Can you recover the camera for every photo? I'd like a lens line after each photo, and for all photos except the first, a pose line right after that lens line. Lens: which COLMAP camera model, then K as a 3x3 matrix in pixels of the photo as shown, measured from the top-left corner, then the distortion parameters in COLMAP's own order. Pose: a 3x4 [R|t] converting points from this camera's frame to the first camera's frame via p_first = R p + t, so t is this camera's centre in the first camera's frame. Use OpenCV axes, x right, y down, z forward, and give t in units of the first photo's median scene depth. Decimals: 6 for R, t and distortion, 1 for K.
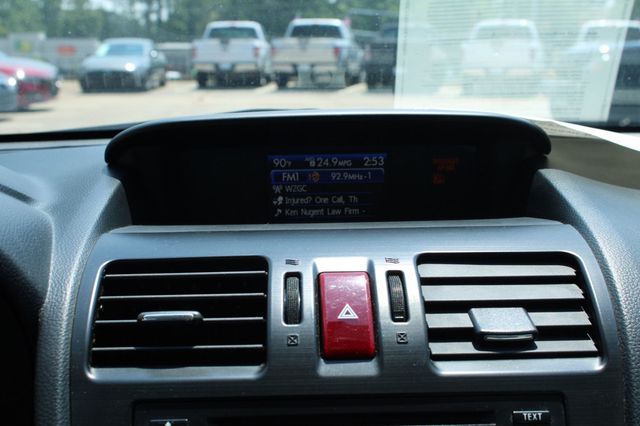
lens RADIAL K [[861.2, 0, 320.0], [0, 861.2, 213.0], [0, 0, 1]] dist [-0.029903, -0.024122]
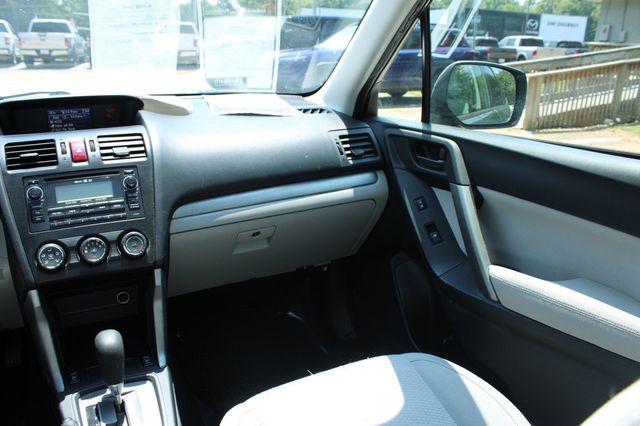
lens RADIAL K [[531.4, 0, 320.0], [0, 531.4, 213.0], [0, 0, 1]] dist [-0.167768, 0.140072]
pose [[0.895944, -0.115209, 0.428966, -0.013217], [0.055607, 0.987271, 0.149012, 0.066992], [-0.440673, -0.109653, 0.890945, -0.960553]]
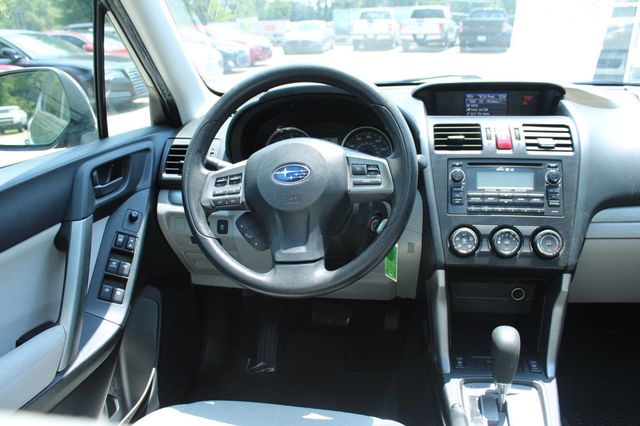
lens RADIAL K [[531.4, 0, 320.0], [0, 531.4, 213.0], [0, 0, 1]] dist [-0.167768, 0.140072]
pose [[0.981166, 0.039367, -0.189111, -0.193152], [-0.008681, 0.987009, 0.160428, 0.051450], [0.192970, -0.155765, 0.968762, -0.861696]]
